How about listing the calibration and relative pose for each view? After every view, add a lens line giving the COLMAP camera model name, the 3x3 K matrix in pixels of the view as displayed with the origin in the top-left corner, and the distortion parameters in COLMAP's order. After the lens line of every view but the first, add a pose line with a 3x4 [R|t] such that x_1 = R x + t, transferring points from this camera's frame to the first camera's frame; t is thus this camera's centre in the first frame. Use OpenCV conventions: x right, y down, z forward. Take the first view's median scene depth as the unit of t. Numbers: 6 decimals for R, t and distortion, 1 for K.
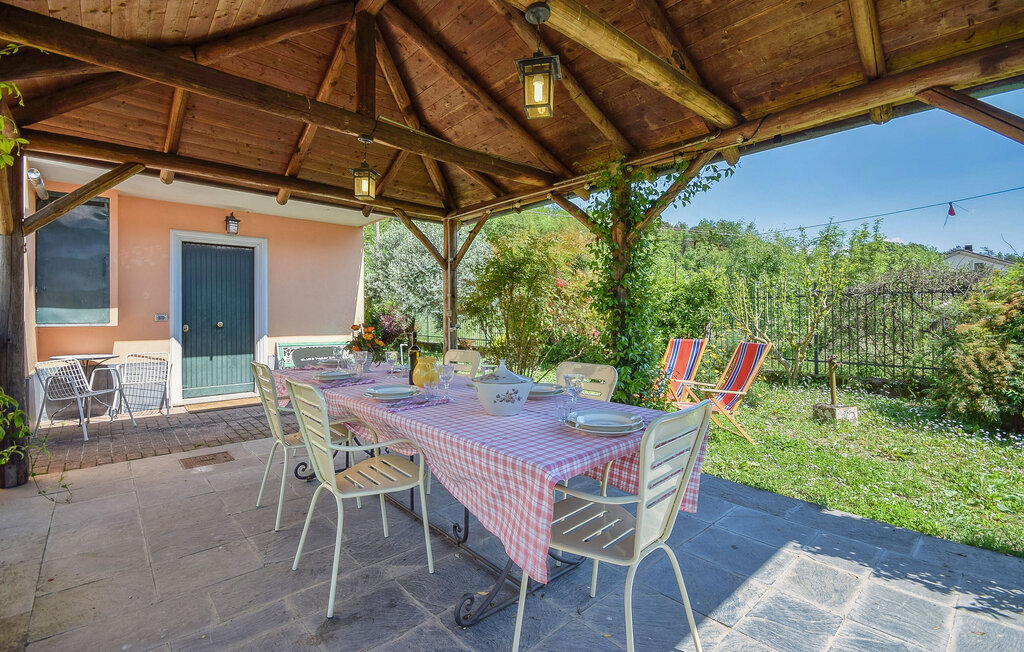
lens RADIAL K [[442.4, 0, 511.5], [0, 442.4, 313.6], [0, 0, 1]] dist [0.000201, -0.000101]
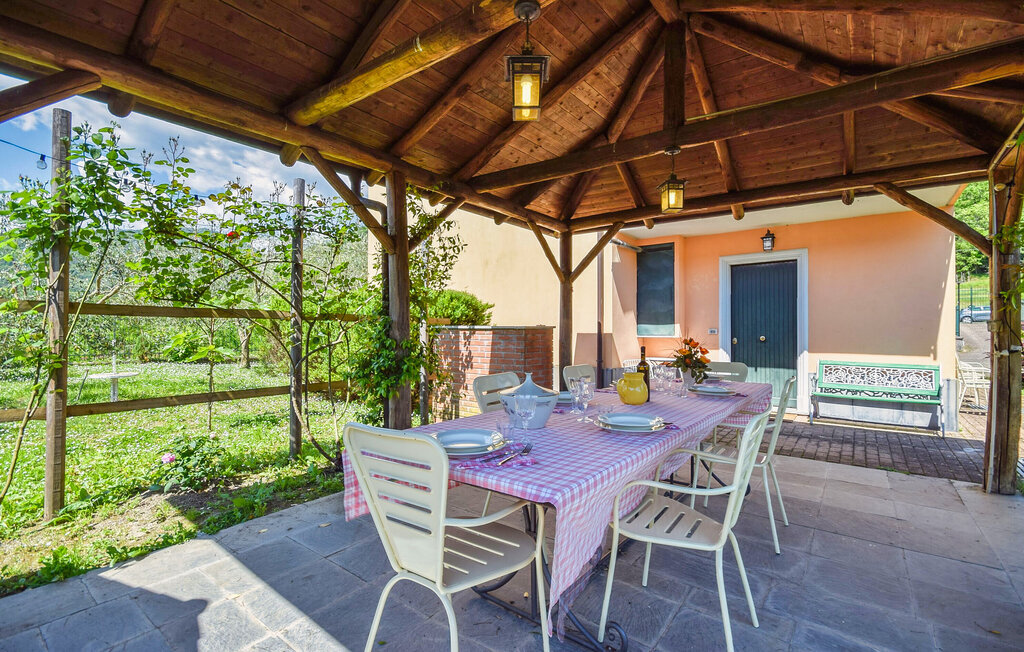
lens RADIAL K [[442.4, 0, 511.5], [0, 442.4, 313.6], [0, 0, 1]] dist [0.000201, -0.000101]
pose [[0.213163, -0.036659, -0.976329, 0.302464], [0.002792, 0.999315, -0.036913, 0.004206], [0.977013, 0.005143, 0.213119, 0.236653]]
